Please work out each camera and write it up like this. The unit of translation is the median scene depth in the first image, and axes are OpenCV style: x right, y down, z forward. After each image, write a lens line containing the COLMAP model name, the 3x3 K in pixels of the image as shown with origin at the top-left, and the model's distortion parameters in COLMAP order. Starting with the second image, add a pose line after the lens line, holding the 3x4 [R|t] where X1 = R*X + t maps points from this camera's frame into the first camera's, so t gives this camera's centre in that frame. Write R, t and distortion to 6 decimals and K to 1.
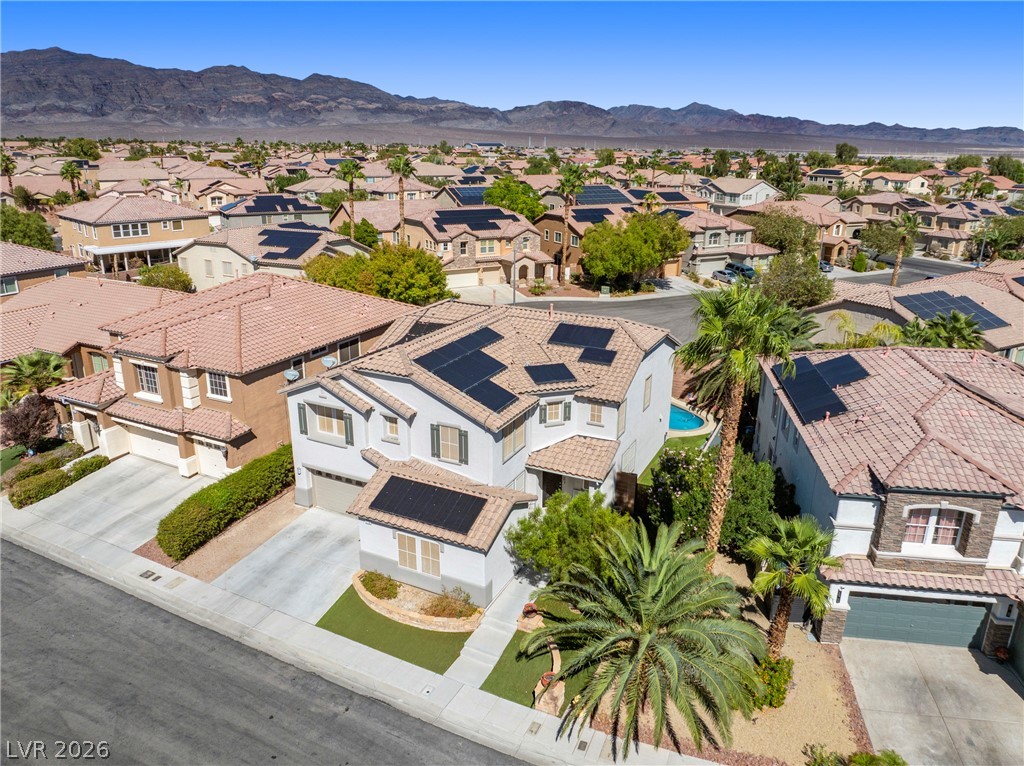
lens RADIAL K [[719.4, 0, 515.7], [0, 719.4, 380.7], [0, 0, 1]] dist [-0.049845, 0.021896]
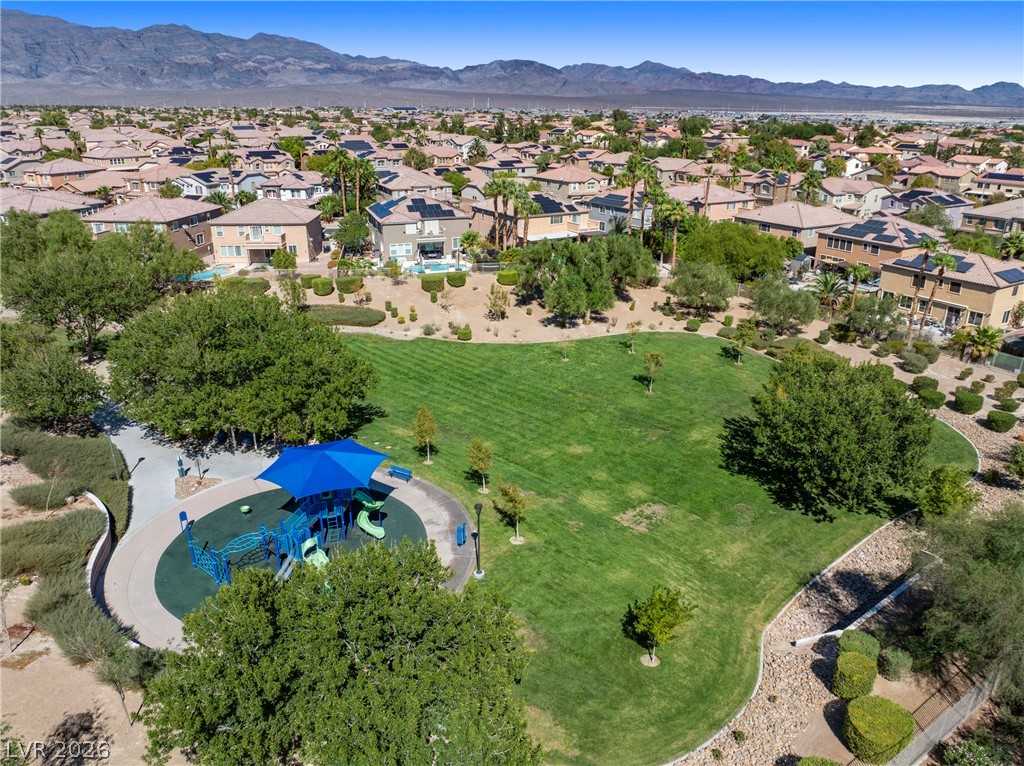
lens RADIAL K [[719.4, 0, 515.8], [0, 719.4, 383.7], [0, 0, 1]] dist [-0.049845, 0.021896]
pose [[0.998376, -0.025344, 0.051011, 0.522948], [0.022550, 0.998252, 0.054633, 0.347813], [-0.052306, -0.053394, 0.997203, -1.185608]]
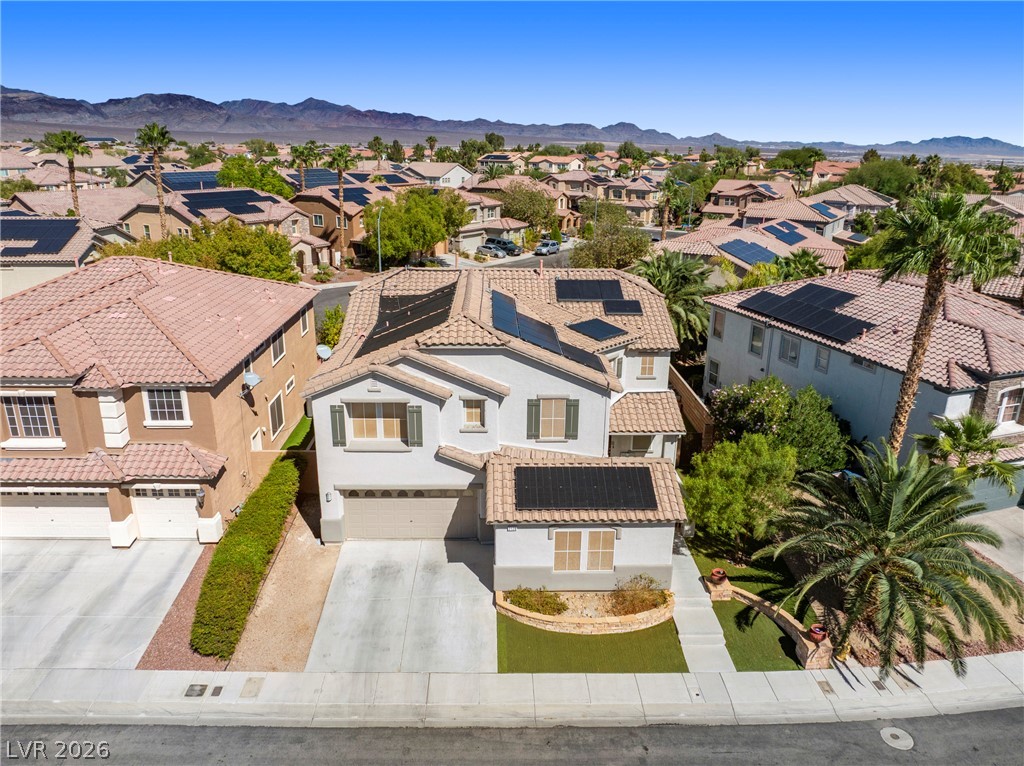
lens RADIAL K [[719.4, 0, 514.9], [0, 719.4, 381.3], [0, 0, 1]] dist [-0.049845, 0.021896]
pose [[0.881230, -0.145106, 0.449864, -0.143455], [0.142363, 0.989000, 0.040135, 0.001059], [-0.450740, 0.028676, 0.892195, 0.075131]]
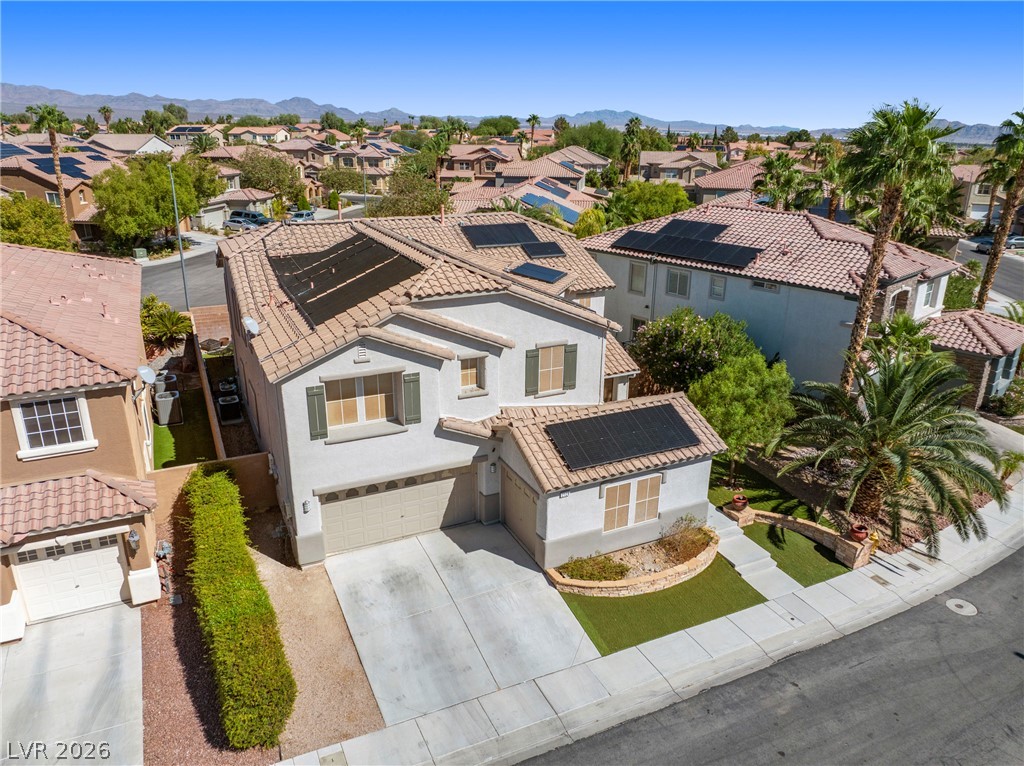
lens RADIAL K [[719.4, 0, 513.8], [0, 719.4, 380.7], [0, 0, 1]] dist [-0.049845, 0.021896]
pose [[0.613845, -0.266469, 0.743094, -0.192908], [0.239204, 0.959839, 0.146594, -0.005873], [-0.752313, 0.087765, 0.652933, 0.152741]]
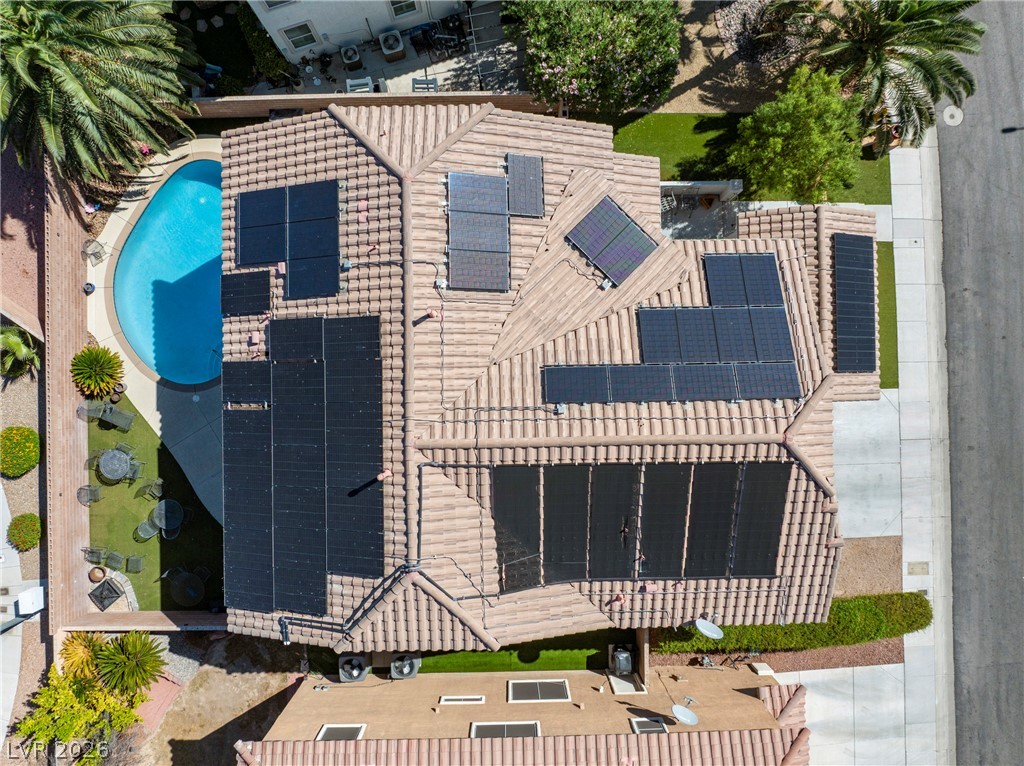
lens RADIAL K [[719.4, 0, 510.1], [0, 719.4, 376.5], [0, 0, 1]] dist [-0.049845, 0.021896]
pose [[-0.455411, -0.890260, -0.006121, -0.002581], [0.264348, -0.141785, 0.953948, -0.192569], [-0.850130, 0.432820, 0.299909, 0.293653]]
